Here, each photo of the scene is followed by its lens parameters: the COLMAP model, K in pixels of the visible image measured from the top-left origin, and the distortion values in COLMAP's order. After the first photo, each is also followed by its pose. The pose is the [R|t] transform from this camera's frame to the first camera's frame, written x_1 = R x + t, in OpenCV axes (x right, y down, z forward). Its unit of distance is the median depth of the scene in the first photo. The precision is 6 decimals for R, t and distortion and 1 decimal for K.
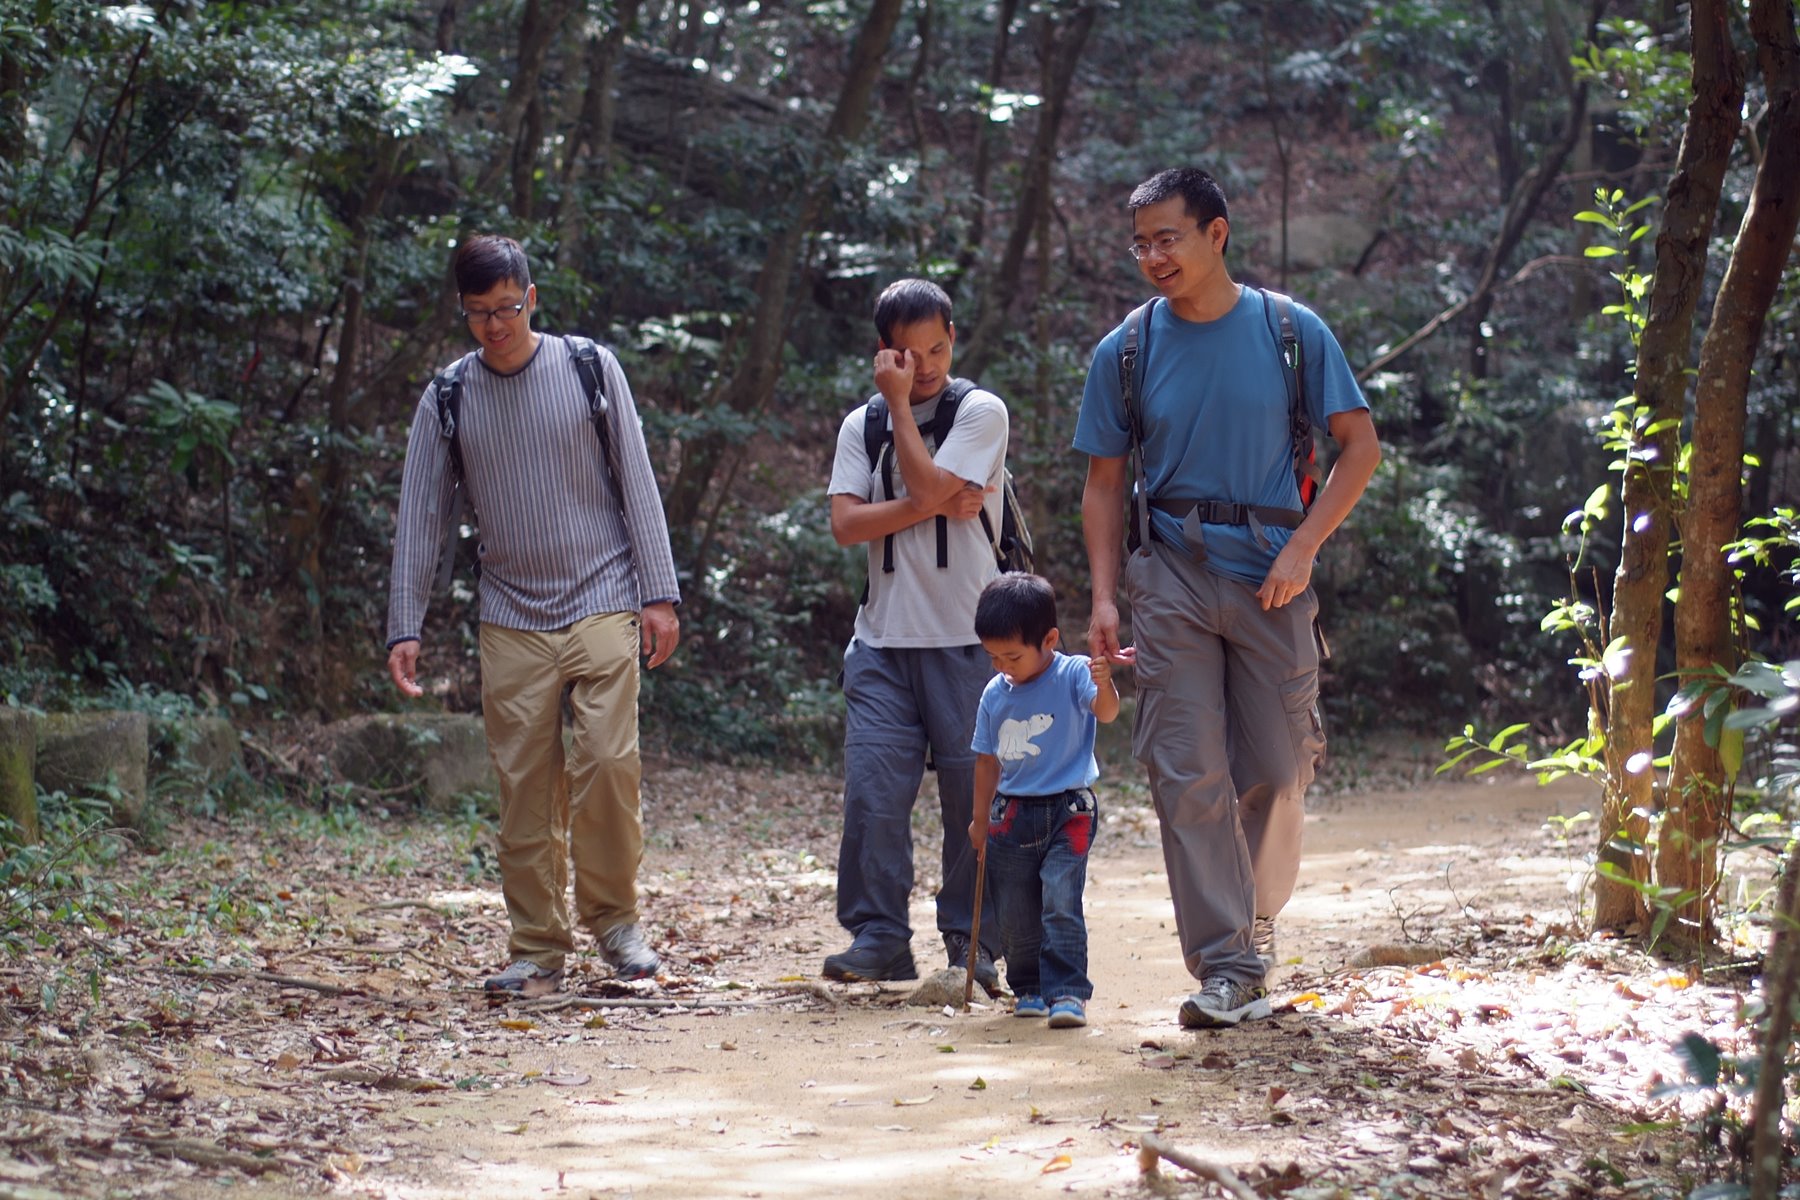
lens RADIAL K [[3981.9, 0, 903.6], [0, 3981.9, 594.4], [0, 0, 1]] dist [0.010529, 0.000000]
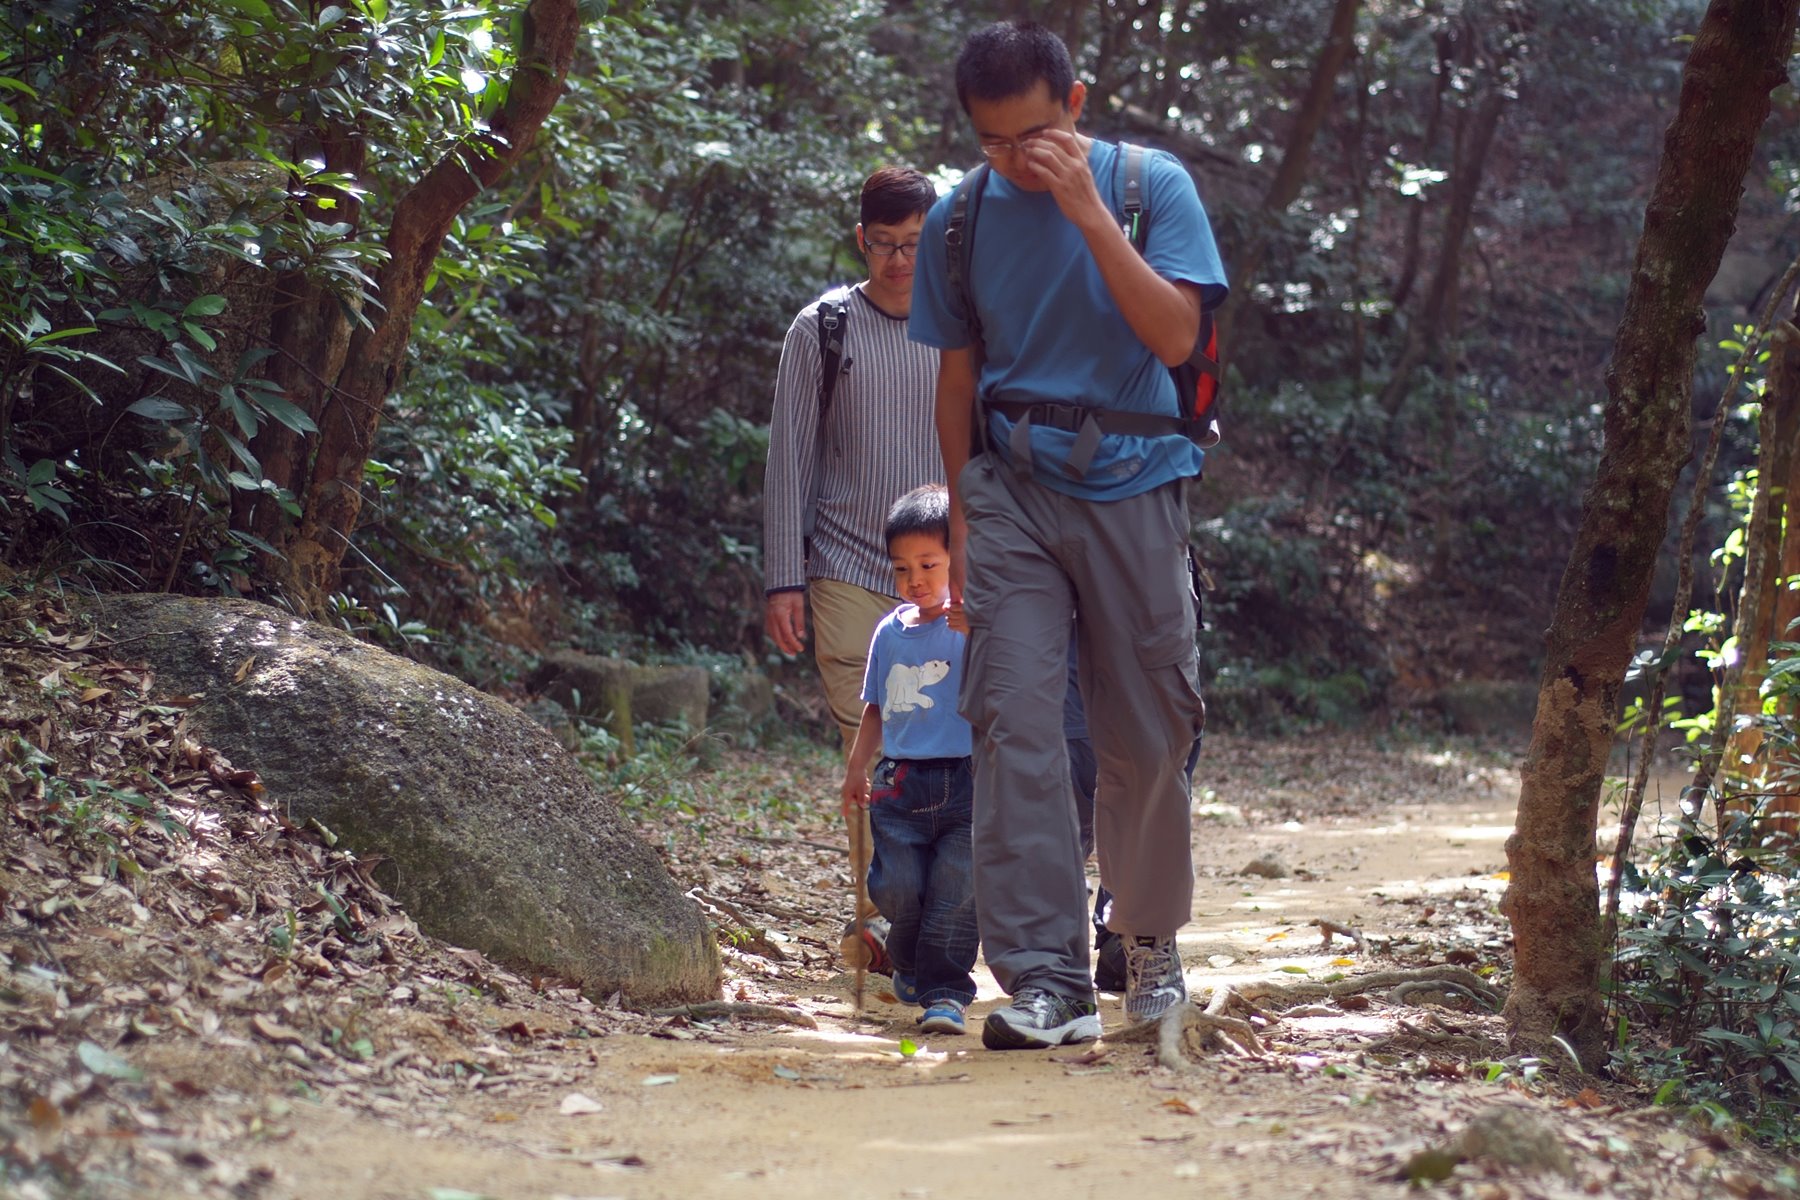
lens RADIAL K [[3981.9, 0, 906.5], [0, 3981.9, 584.0], [0, 0, 1]] dist [0.010529, 0.000000]
pose [[0.992019, 0.024319, -0.123718, 0.035499], [-0.024052, 0.999704, 0.003656, -0.004133], [0.123770, -0.000651, 0.992311, -0.283136]]
